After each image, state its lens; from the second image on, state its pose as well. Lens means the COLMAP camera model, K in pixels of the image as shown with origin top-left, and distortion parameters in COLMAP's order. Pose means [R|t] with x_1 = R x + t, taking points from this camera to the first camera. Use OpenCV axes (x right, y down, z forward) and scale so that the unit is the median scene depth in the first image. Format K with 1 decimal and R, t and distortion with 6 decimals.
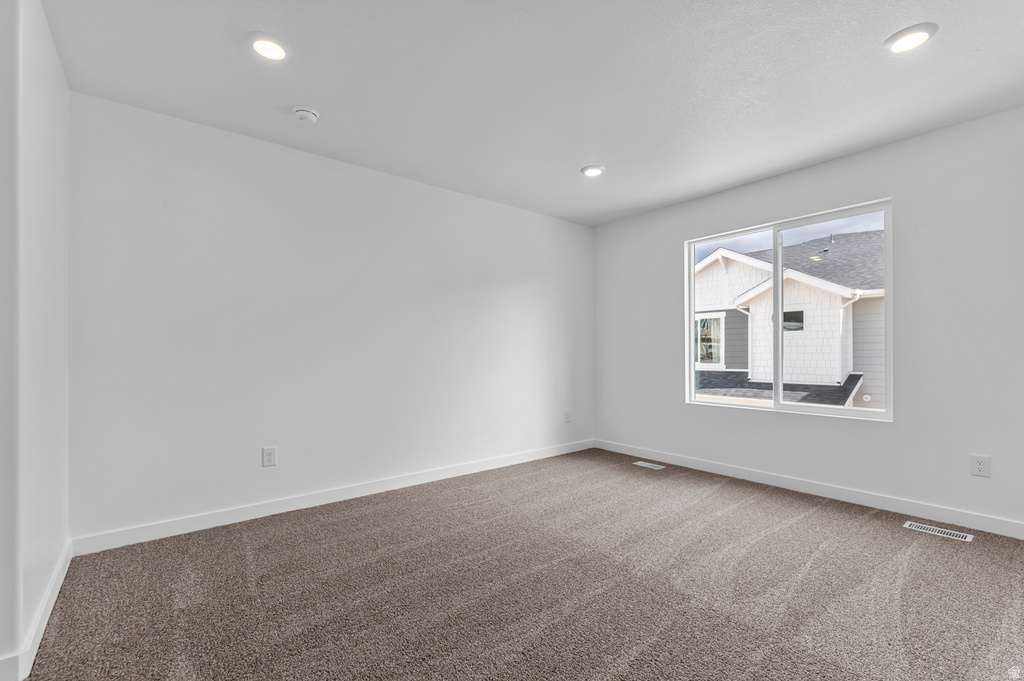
lens RADIAL K [[451.8, 0, 515.7], [0, 451.8, 363.1], [0, 0, 1]] dist [0.005069, -0.001532]
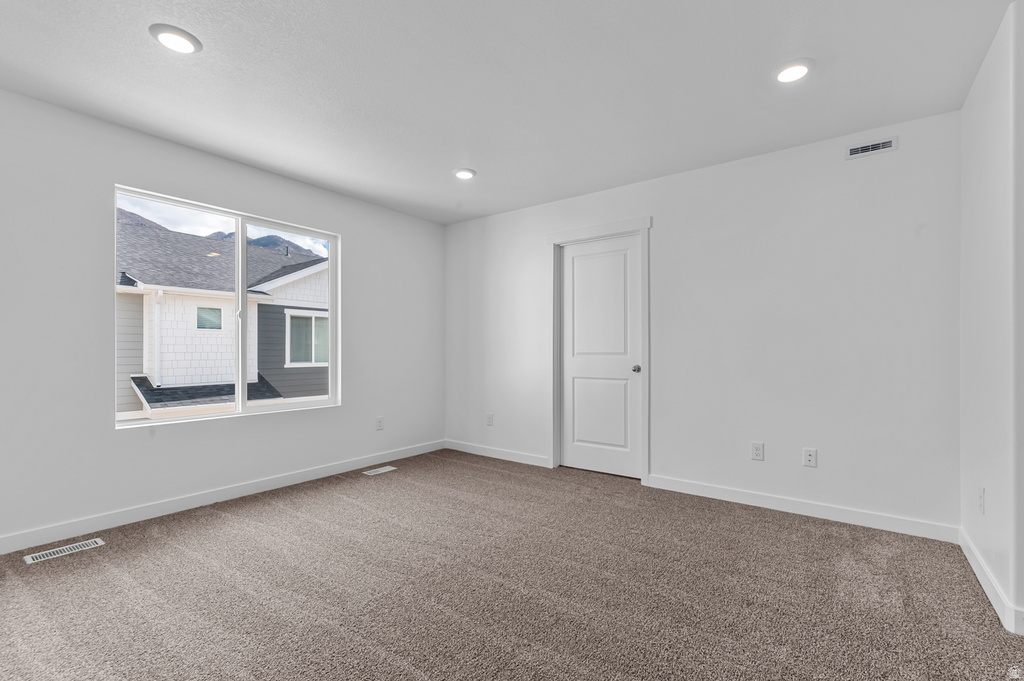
lens RADIAL K [[451.8, 0, 519.0], [0, 451.8, 337.7], [0, 0, 1]] dist [0.005069, -0.001532]
pose [[-0.251816, 0.041171, 0.966899, -0.448948], [0.038436, 0.998732, -0.032517, 0.002639], [-0.967012, 0.028976, -0.253079, 0.660319]]
